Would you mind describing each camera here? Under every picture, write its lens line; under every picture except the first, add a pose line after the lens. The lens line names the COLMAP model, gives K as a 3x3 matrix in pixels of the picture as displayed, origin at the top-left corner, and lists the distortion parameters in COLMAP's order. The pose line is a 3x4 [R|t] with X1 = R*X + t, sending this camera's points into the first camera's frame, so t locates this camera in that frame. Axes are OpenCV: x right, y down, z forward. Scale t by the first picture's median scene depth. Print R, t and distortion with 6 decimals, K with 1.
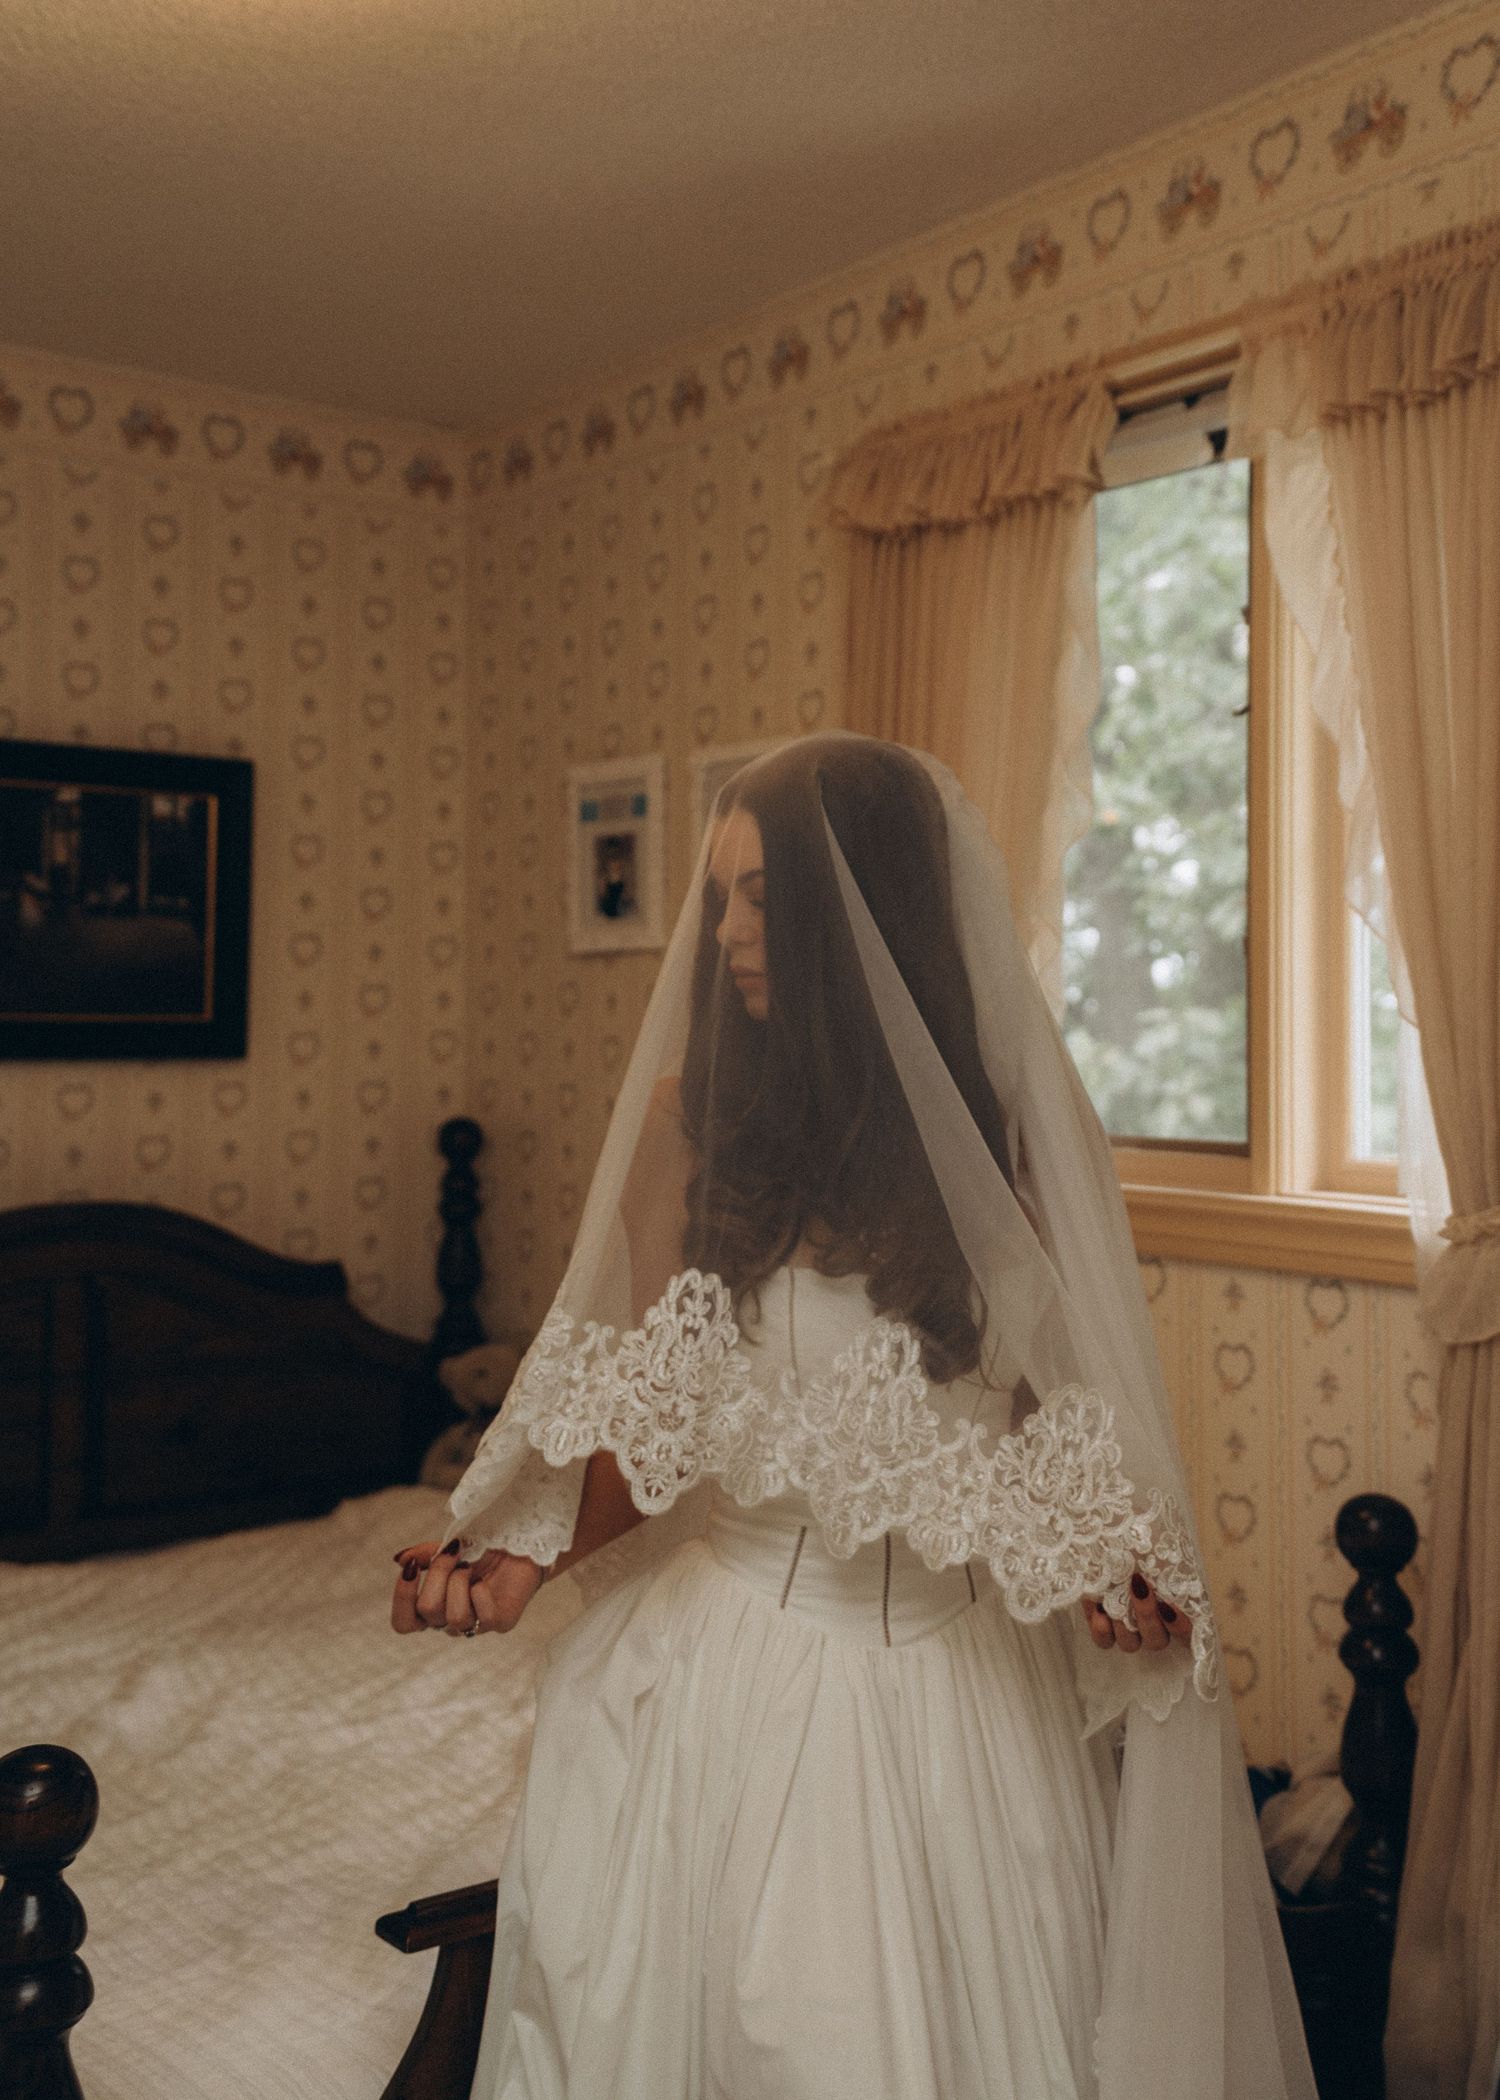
lens RADIAL K [[2221.1, 0, 749.0], [0, 2221.1, 974.2], [0, 0, 1]] dist [0.138048, -0.142573]
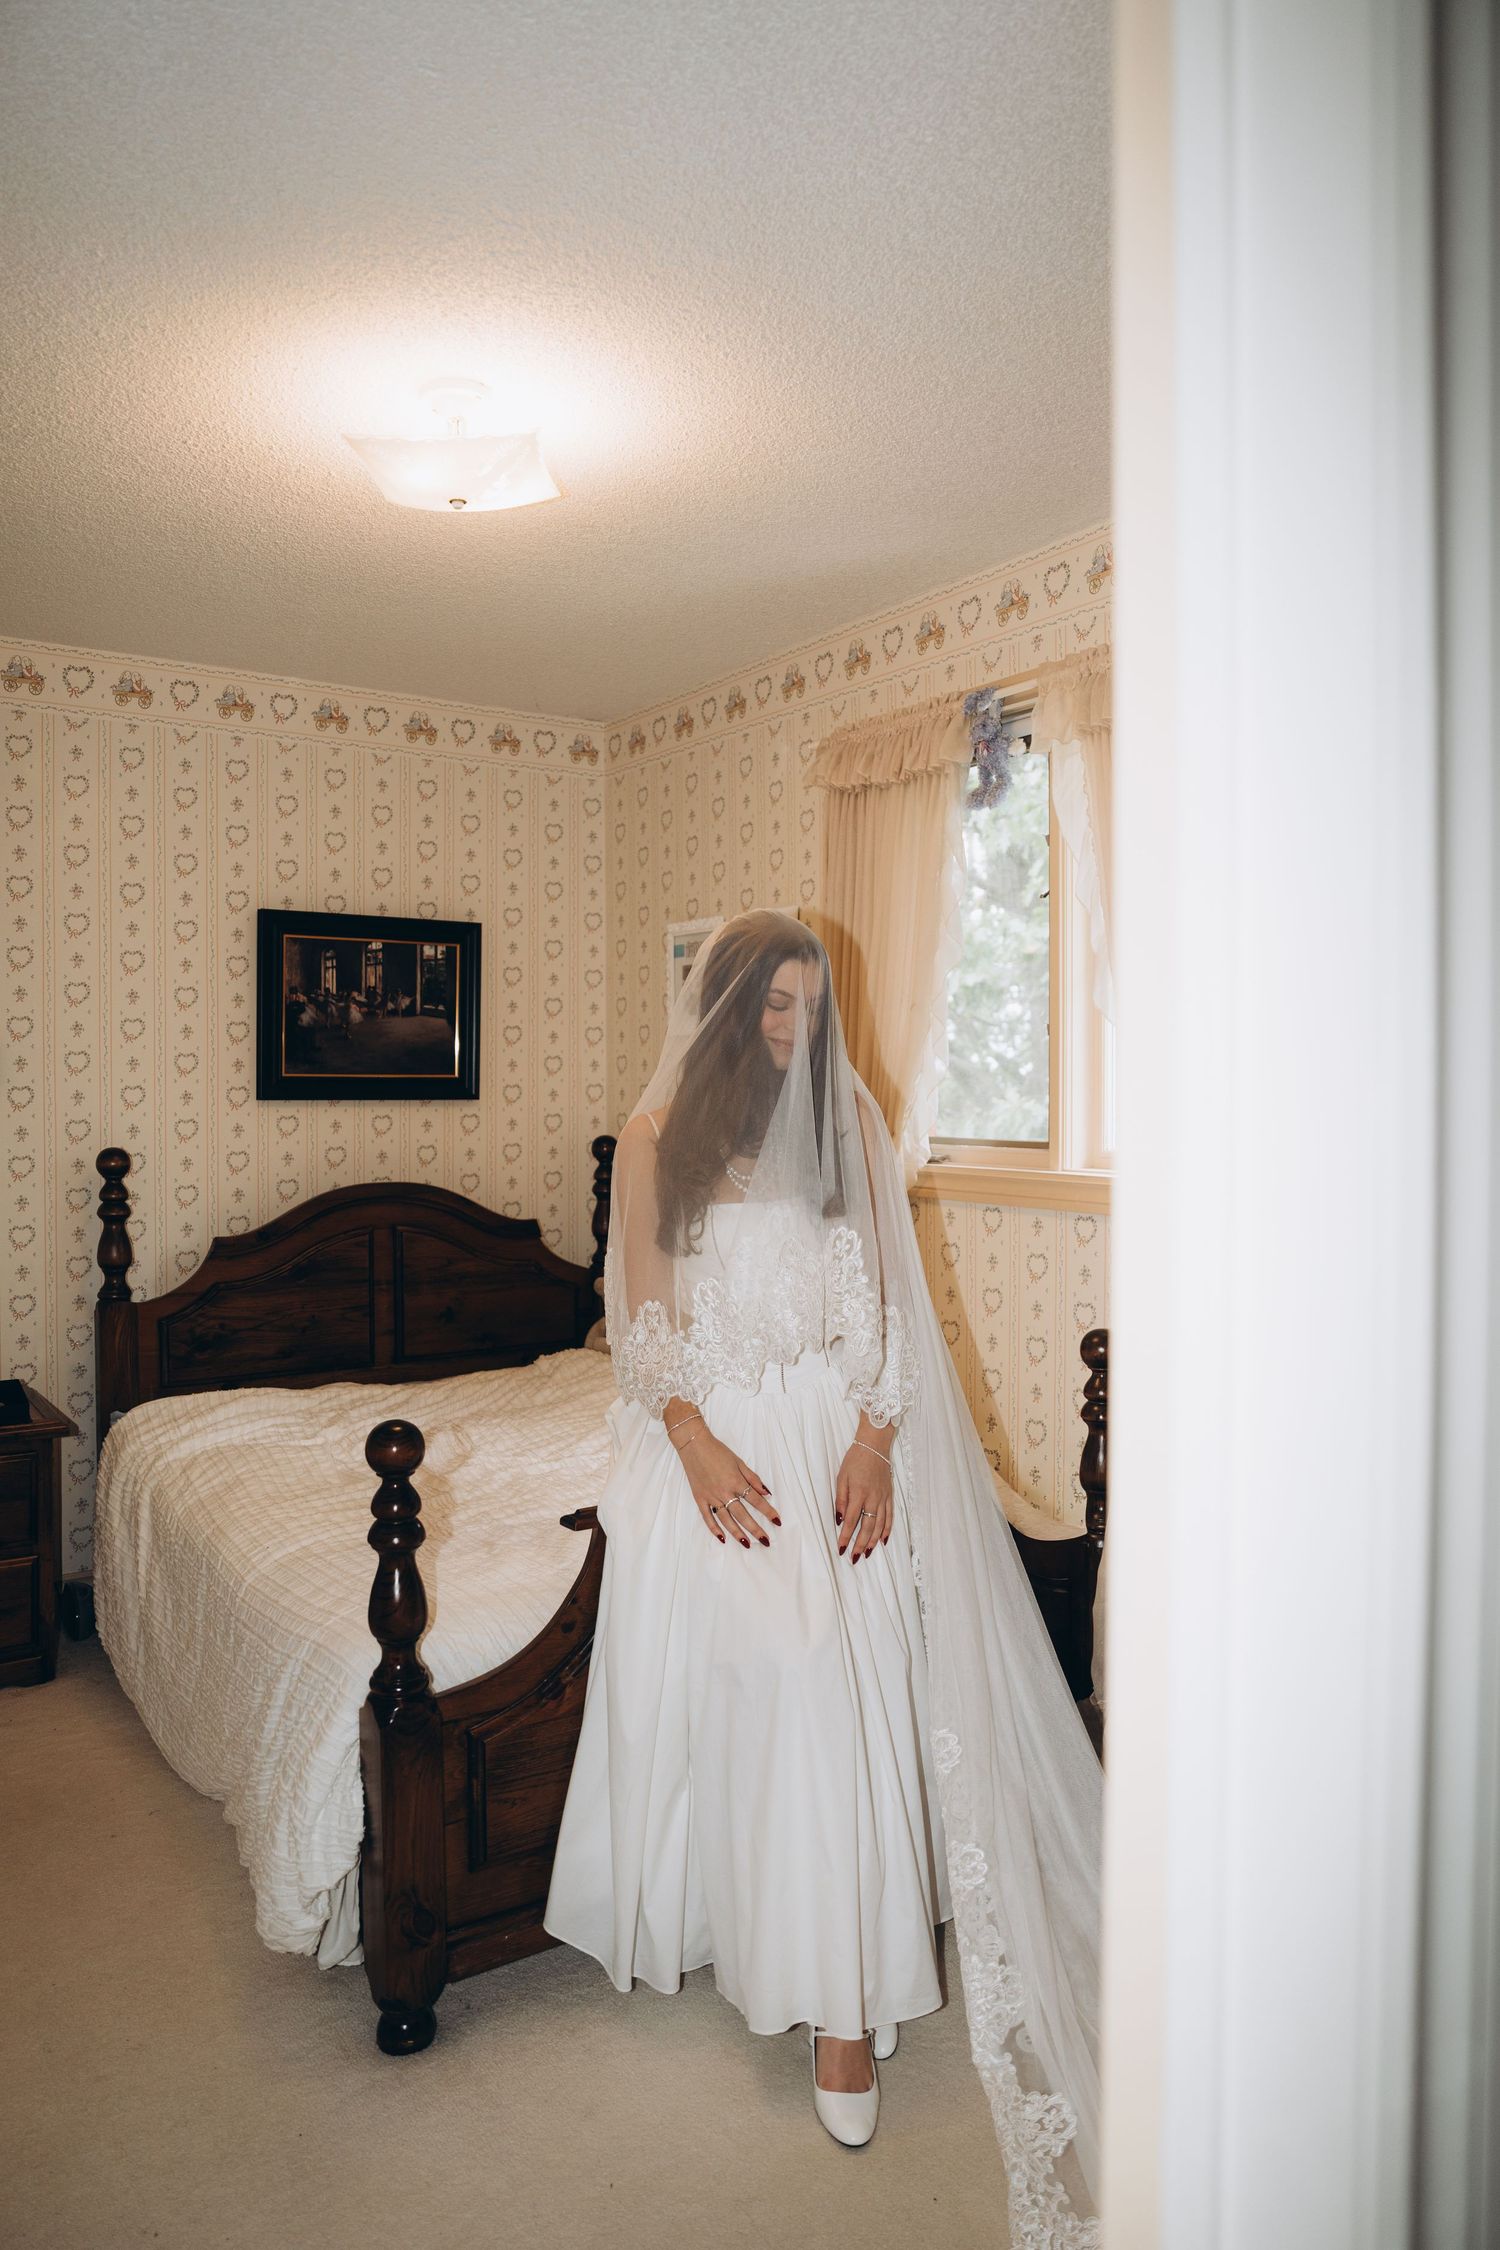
lens RADIAL K [[1531.0, 0, 750.0], [0, 1531.0, 1125.0], [0, 0, 1]] dist [-0.054707, 0.040980]
pose [[0.999155, -0.003592, -0.040955, 0.029976], [0.005523, 0.998873, 0.047150, 0.003700], [0.040739, -0.047336, 0.998048, -0.161220]]
